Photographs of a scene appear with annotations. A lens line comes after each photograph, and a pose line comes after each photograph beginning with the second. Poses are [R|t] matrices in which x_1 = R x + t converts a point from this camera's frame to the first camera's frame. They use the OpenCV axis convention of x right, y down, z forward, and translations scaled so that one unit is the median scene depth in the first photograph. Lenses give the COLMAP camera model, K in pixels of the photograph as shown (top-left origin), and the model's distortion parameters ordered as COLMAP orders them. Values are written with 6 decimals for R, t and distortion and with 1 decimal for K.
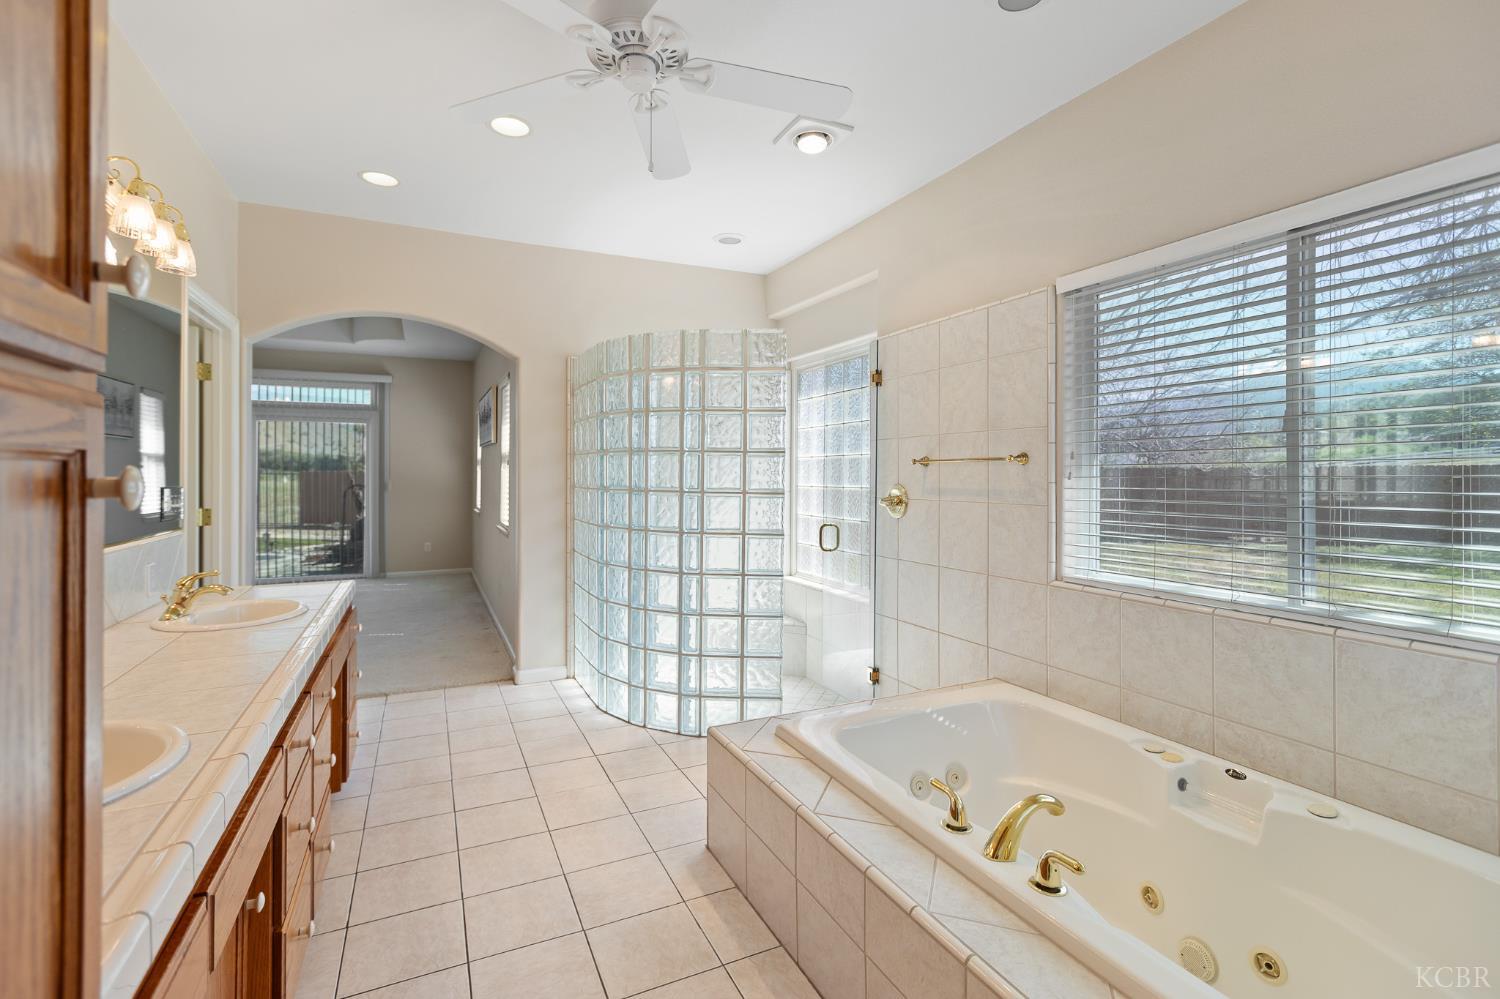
lens RADIAL K [[680.2, 0, 748.7], [0, 680.2, 471.7], [0, 0, 1]] dist [-0.000004, 0.000047]
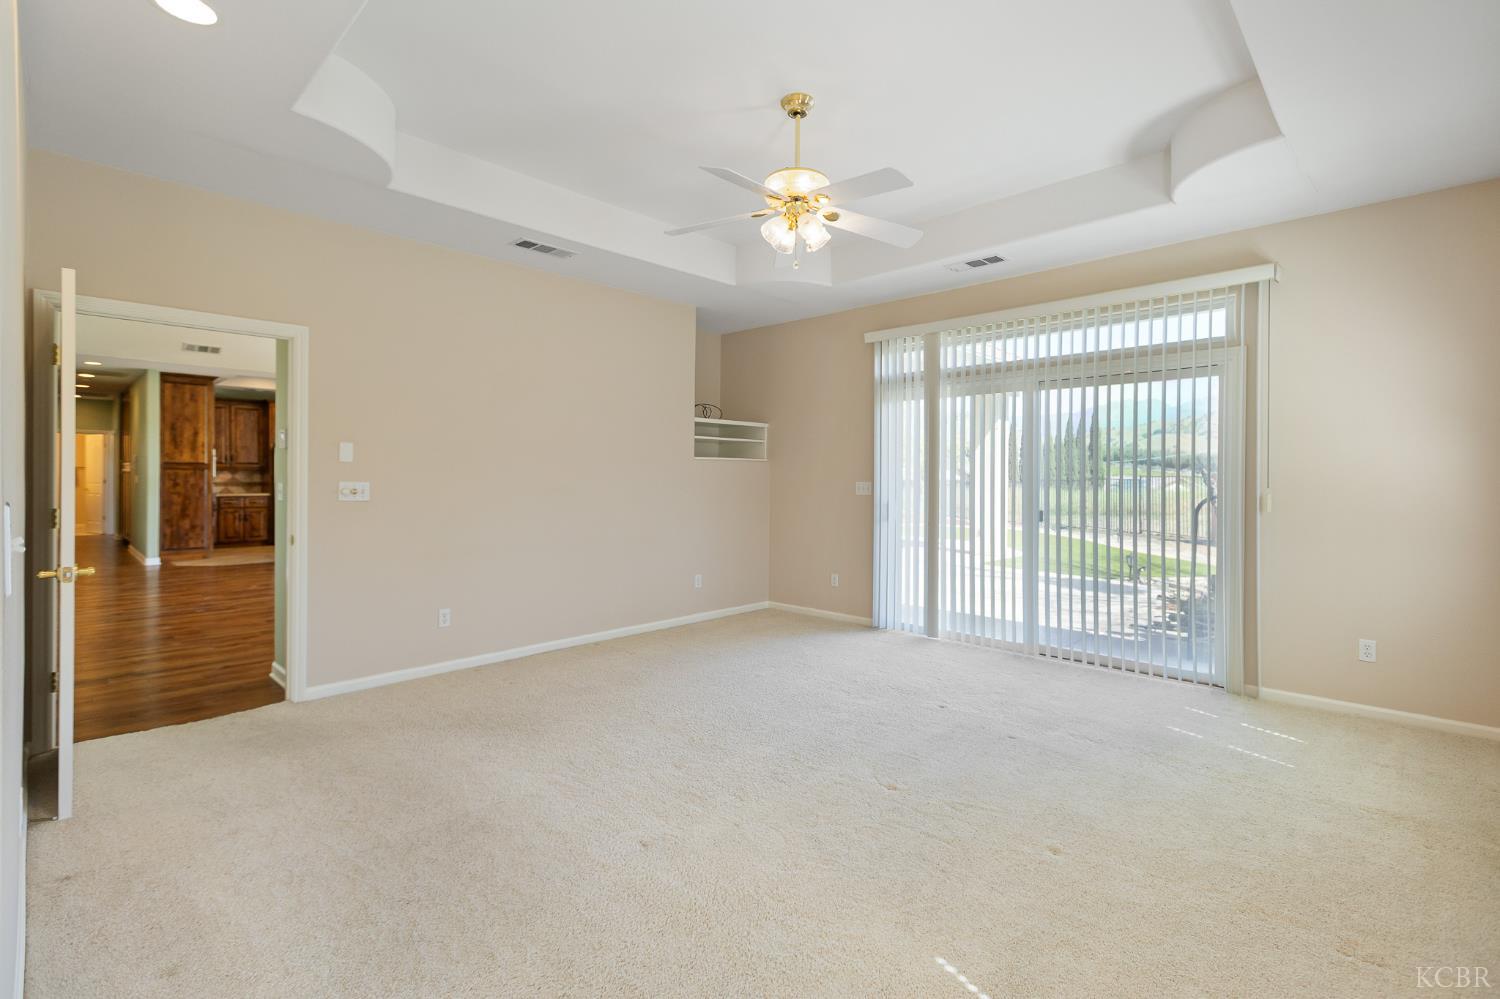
lens RADIAL K [[680.3, 0, 748.3], [0, 680.3, 481.9], [0, 0, 1]] dist [-0.000108, -0.000246]
pose [[0.339672, 0.008267, -0.940508, -0.213214], [-0.001830, 0.999965, 0.008128, 0.002849], [0.940542, -0.001039, 0.339675, 0.512990]]
